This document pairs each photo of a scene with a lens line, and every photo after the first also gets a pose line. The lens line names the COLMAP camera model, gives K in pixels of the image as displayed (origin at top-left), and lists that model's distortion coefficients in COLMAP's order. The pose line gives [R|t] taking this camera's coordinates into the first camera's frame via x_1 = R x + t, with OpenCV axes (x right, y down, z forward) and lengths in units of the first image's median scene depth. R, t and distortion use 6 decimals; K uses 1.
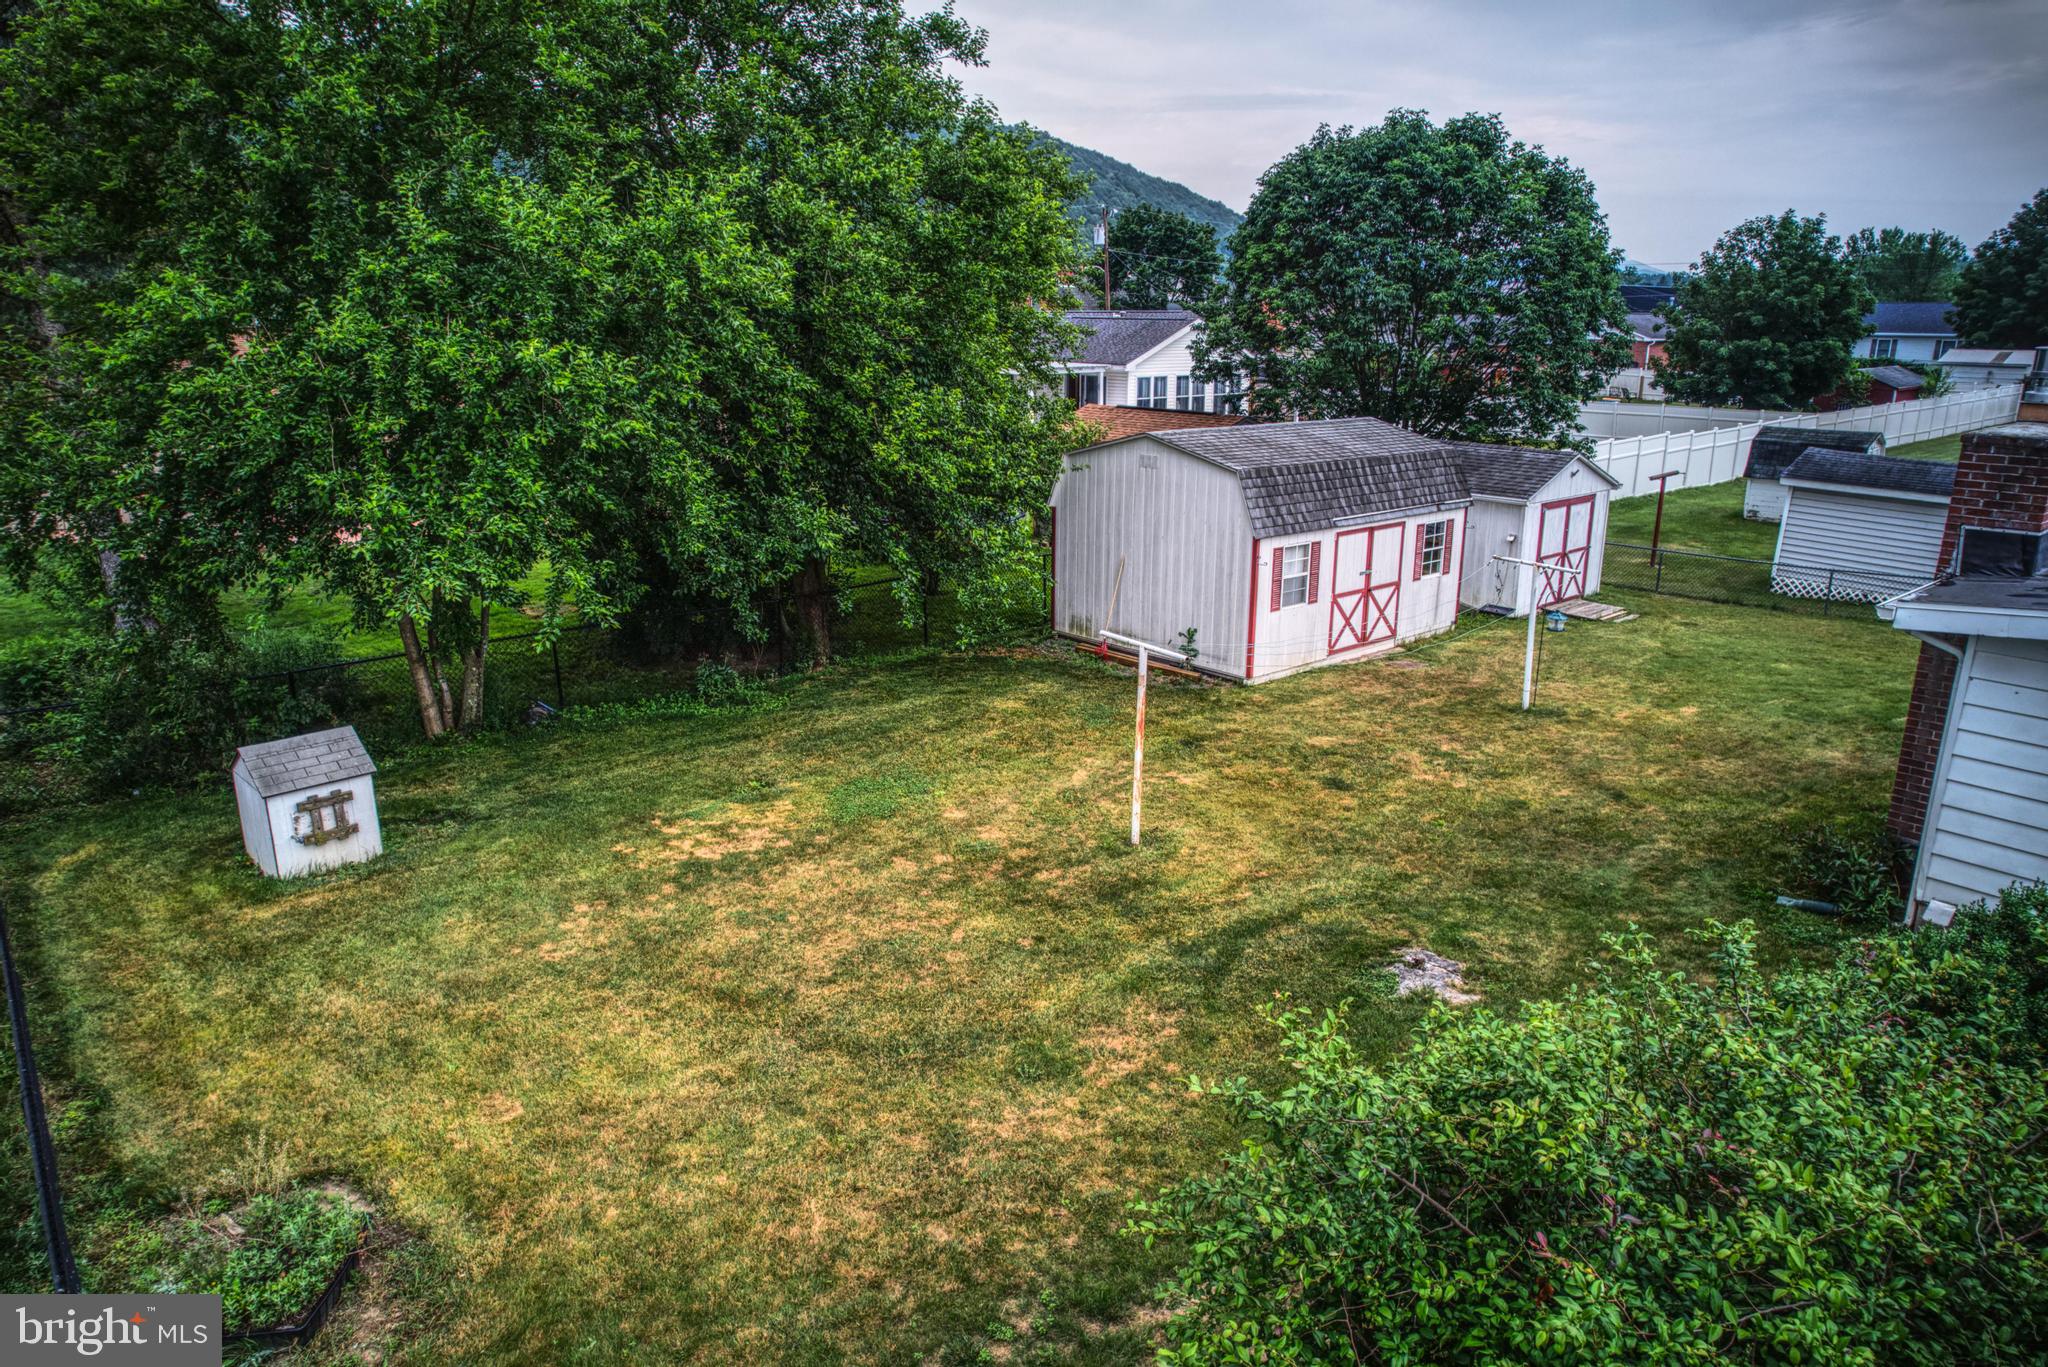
lens RADIAL K [[1315.2, 0, 1024.0], [0, 1315.2, 683.5], [0, 0, 1]] dist [-0.071130, 0.060824]
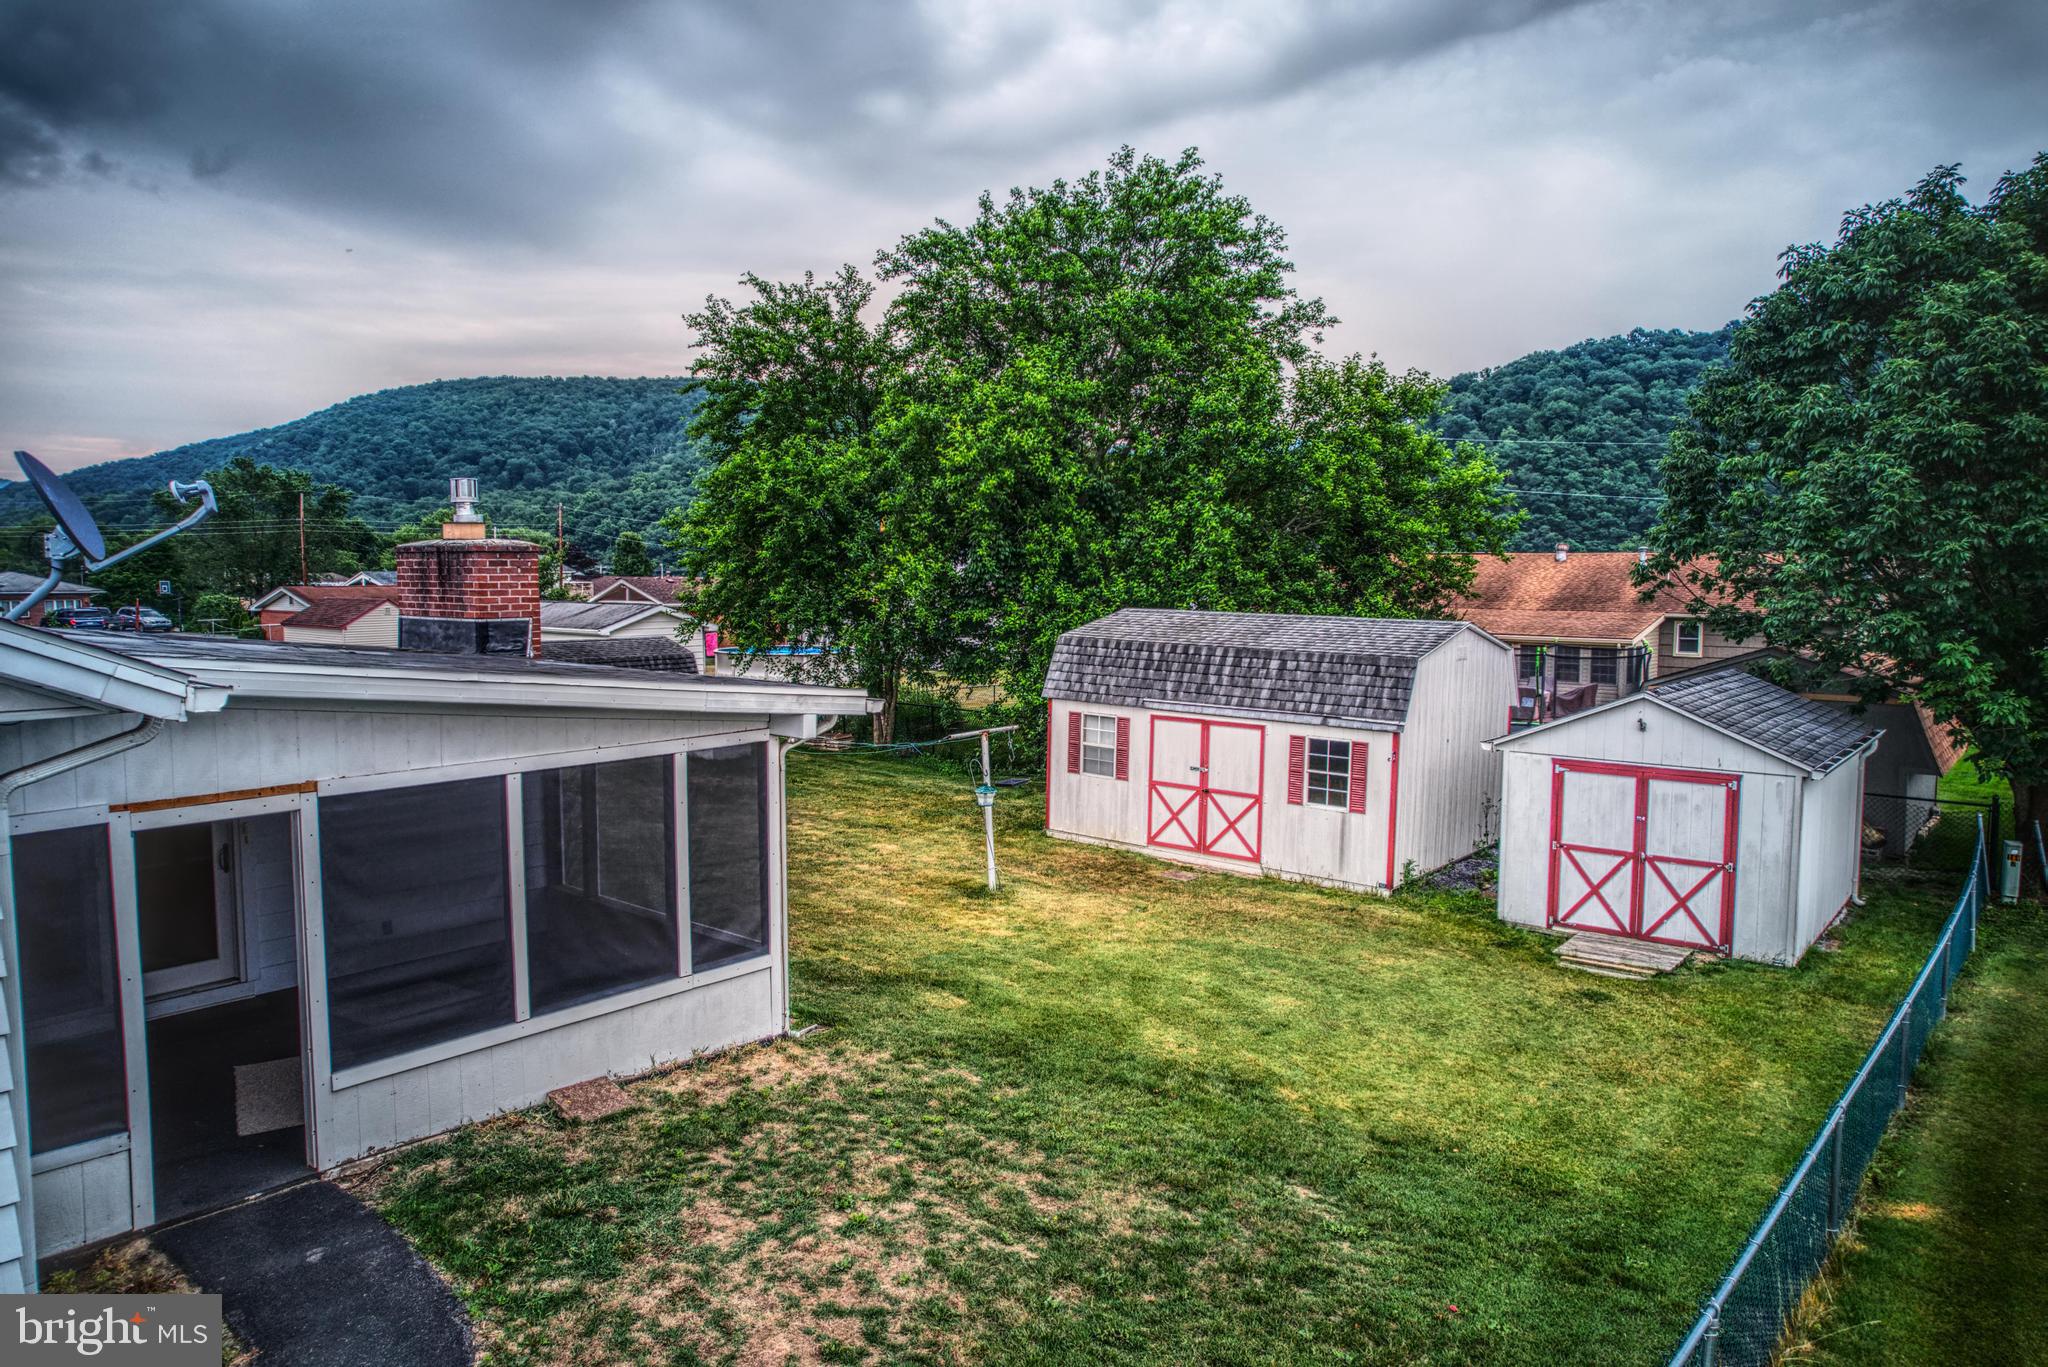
lens RADIAL K [[1315.2, 0, 1024.0], [0, 1315.2, 683.5], [0, 0, 1]] dist [-0.071130, 0.060824]
pose [[0.148170, 0.087610, -0.985074, 1.189091], [-0.273108, 0.960959, 0.044386, -0.156399], [0.950504, 0.262455, 0.166313, 0.753425]]
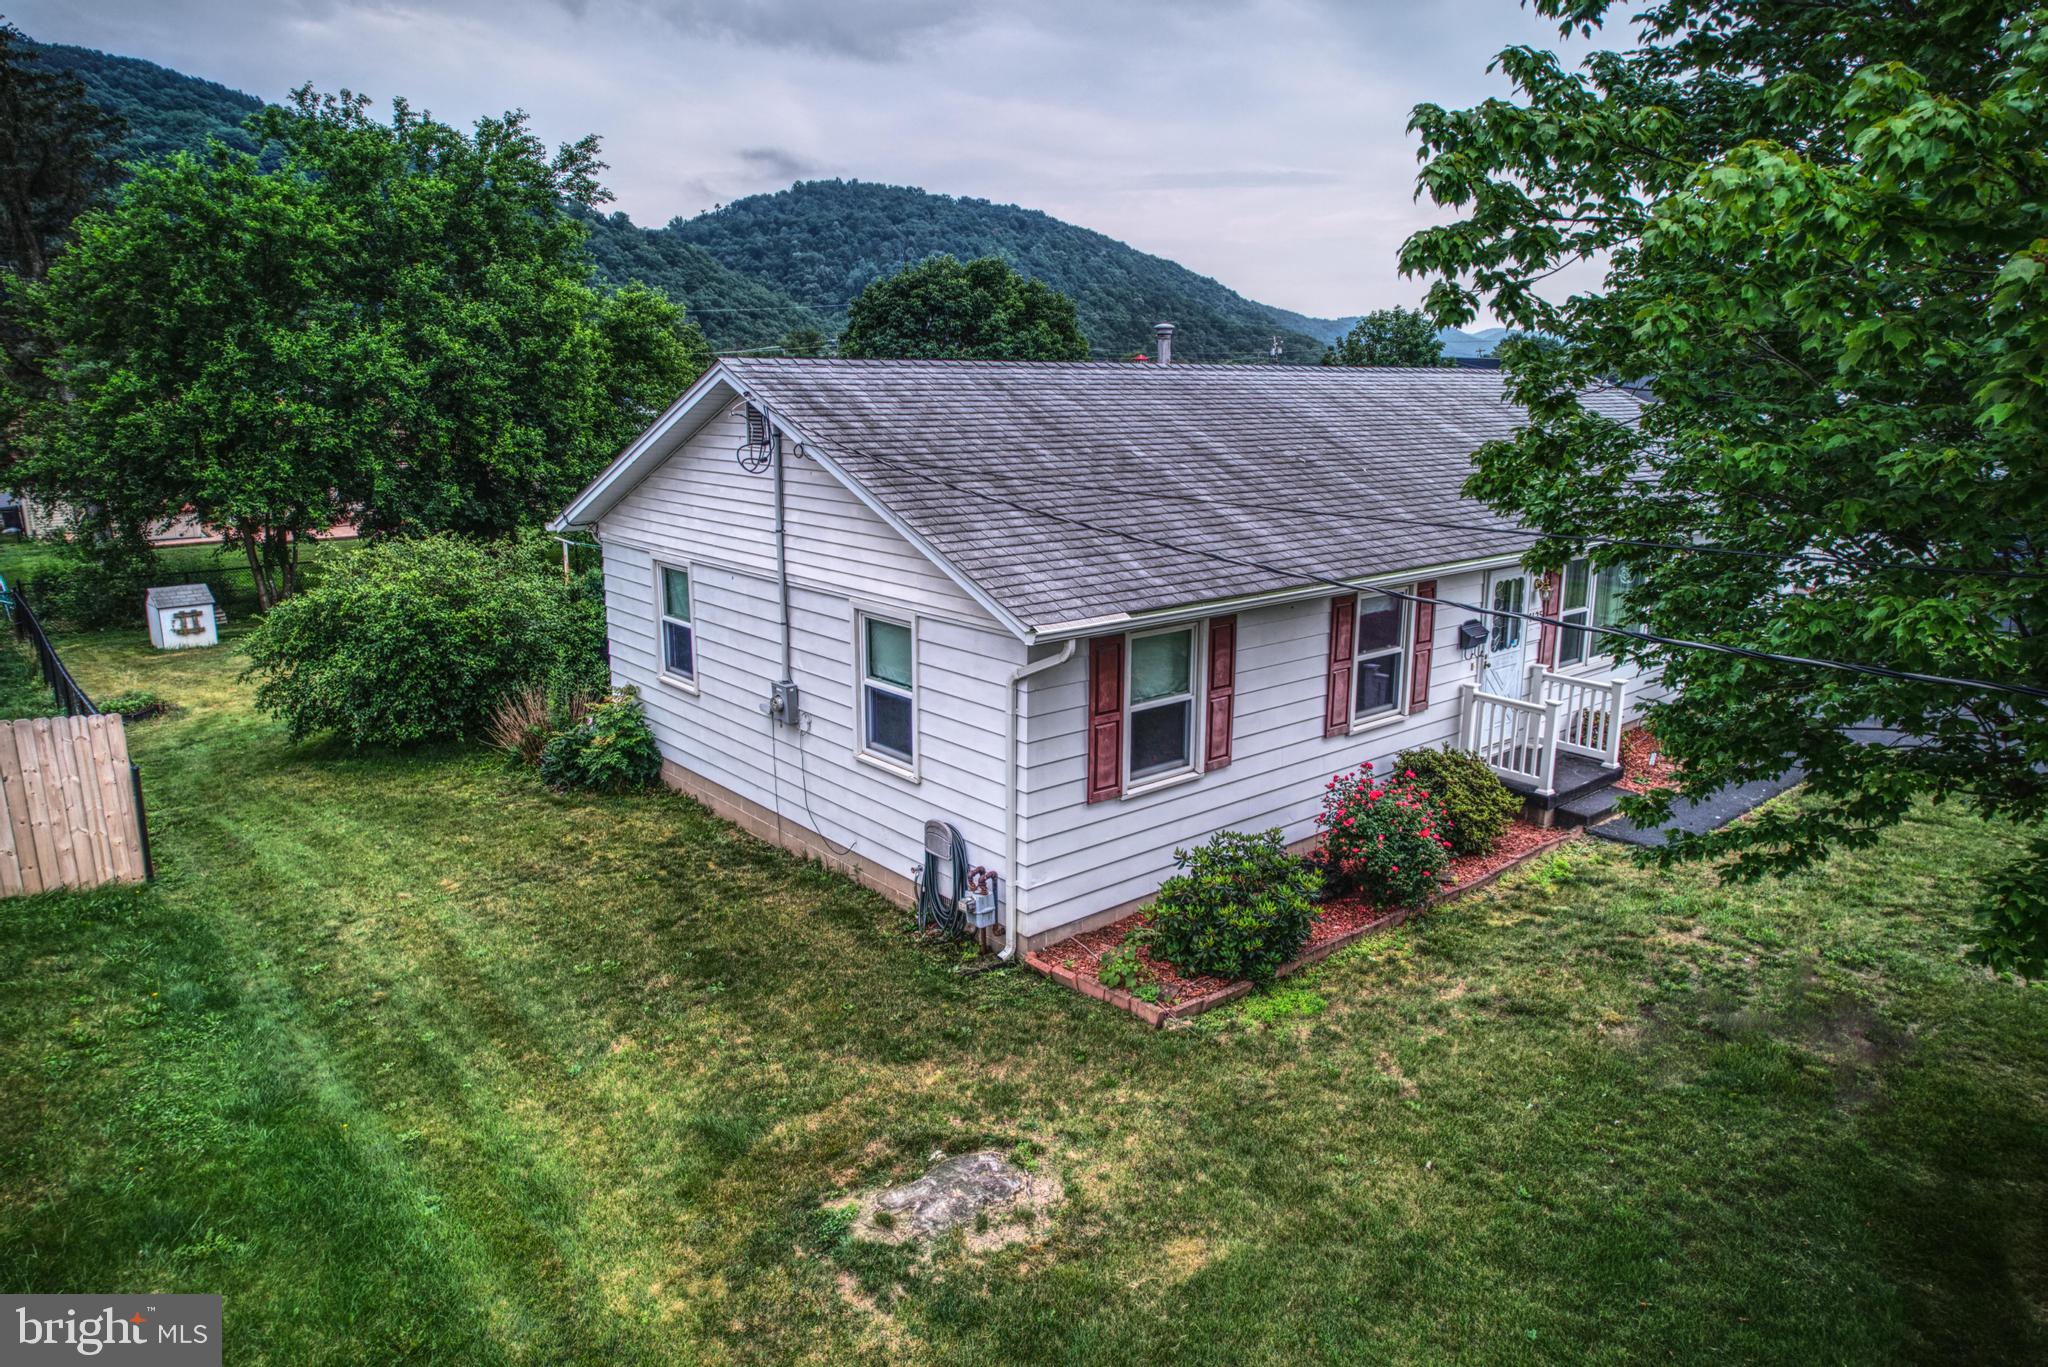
lens RADIAL K [[1306.4, 0, 1024.0], [0, 1306.4, 683.5], [0, 0, 1]] dist [-0.004370, -0.001400]
pose [[0.999966, 0.002806, -0.007744, 0.553288], [-0.003204, 0.998645, -0.051943, 0.201728], [0.007588, 0.051966, 0.998620, -0.731585]]
